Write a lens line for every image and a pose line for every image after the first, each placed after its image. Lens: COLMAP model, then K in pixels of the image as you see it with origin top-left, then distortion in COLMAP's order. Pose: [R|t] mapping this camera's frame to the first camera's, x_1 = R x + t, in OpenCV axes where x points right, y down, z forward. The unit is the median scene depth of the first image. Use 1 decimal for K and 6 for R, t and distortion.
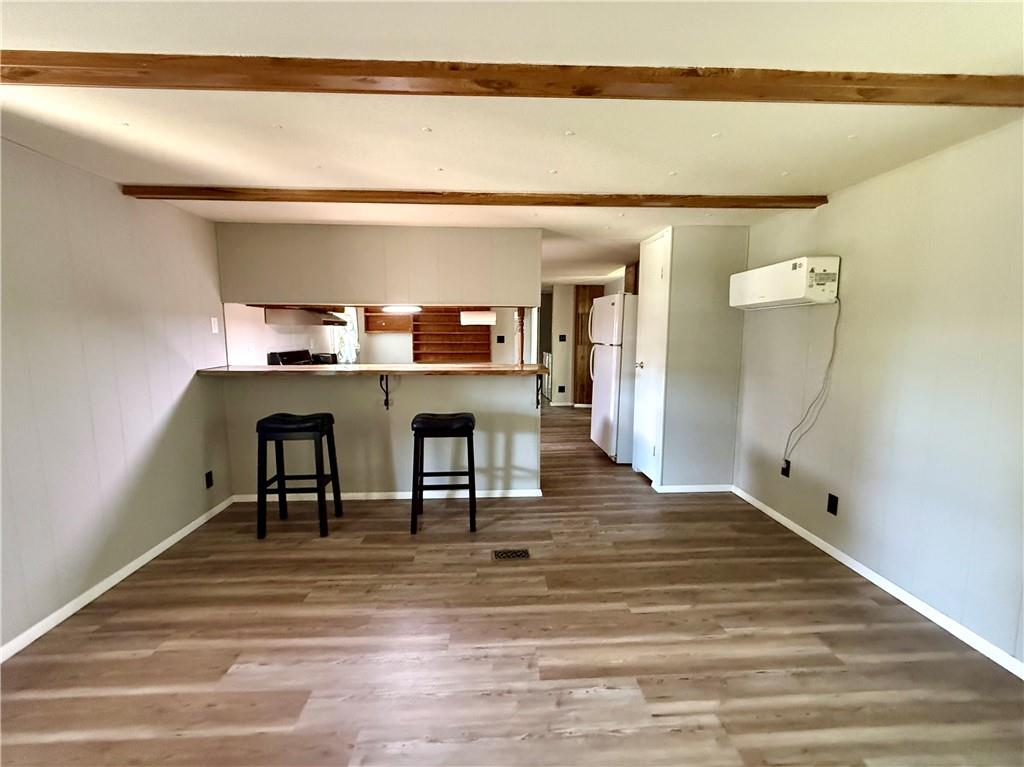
lens RADIAL K [[425.1, 0, 507.9], [0, 425.1, 385.7], [0, 0, 1]] dist [-0.002515, -0.000262]
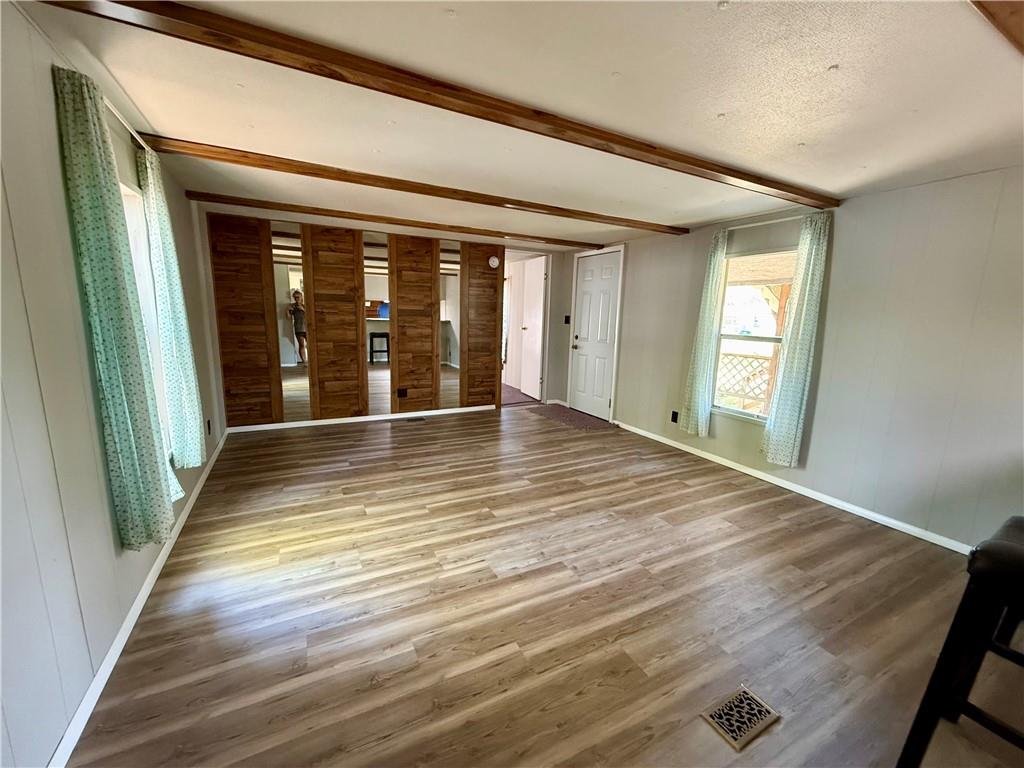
lens RADIAL K [[417.4, 0, 509.9], [0, 417.4, 386.5], [0, 0, 1]] dist [-0.001312, 0.000148]
pose [[-0.903776, 0.050963, -0.424961, 0.694927], [-0.081653, 0.954120, 0.288076, -0.203070], [0.420145, 0.295055, -0.858150, 1.723508]]
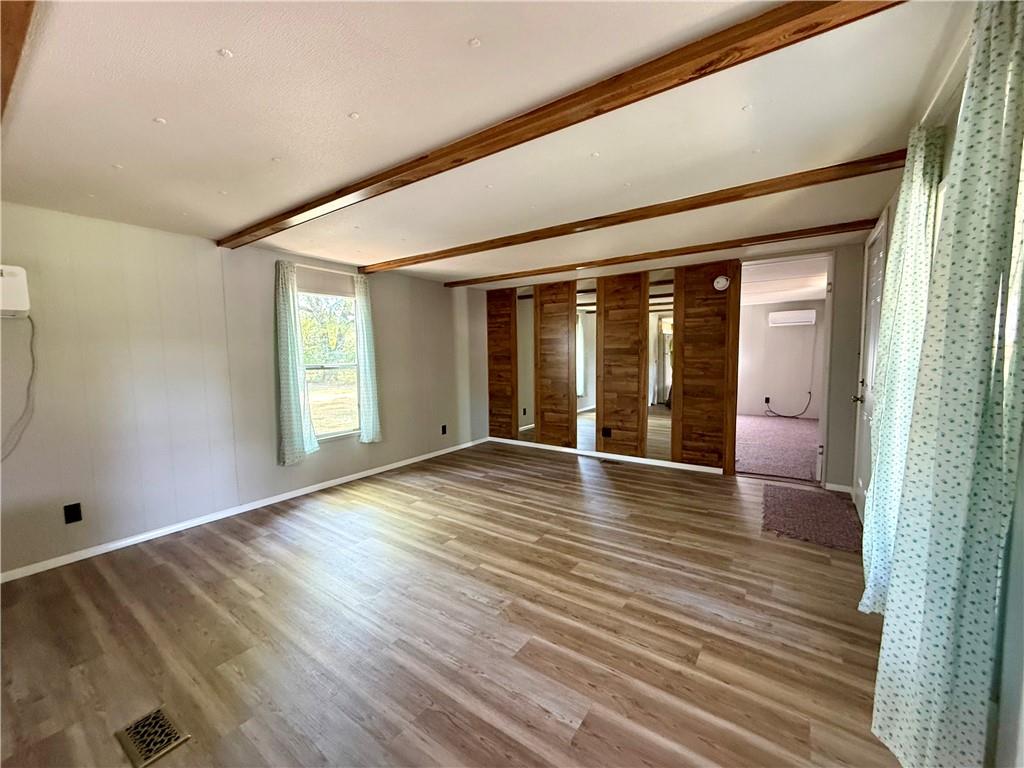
lens RADIAL K [[417.4, 0, 509.9], [0, 417.4, 386.5], [0, 0, 1]] dist [-0.001312, 0.000148]
pose [[-0.781268, -0.038269, 0.623022, -0.963454], [0.094308, 0.979424, 0.178423, -0.147470], [-0.617031, 0.198152, -0.761583, 1.472824]]
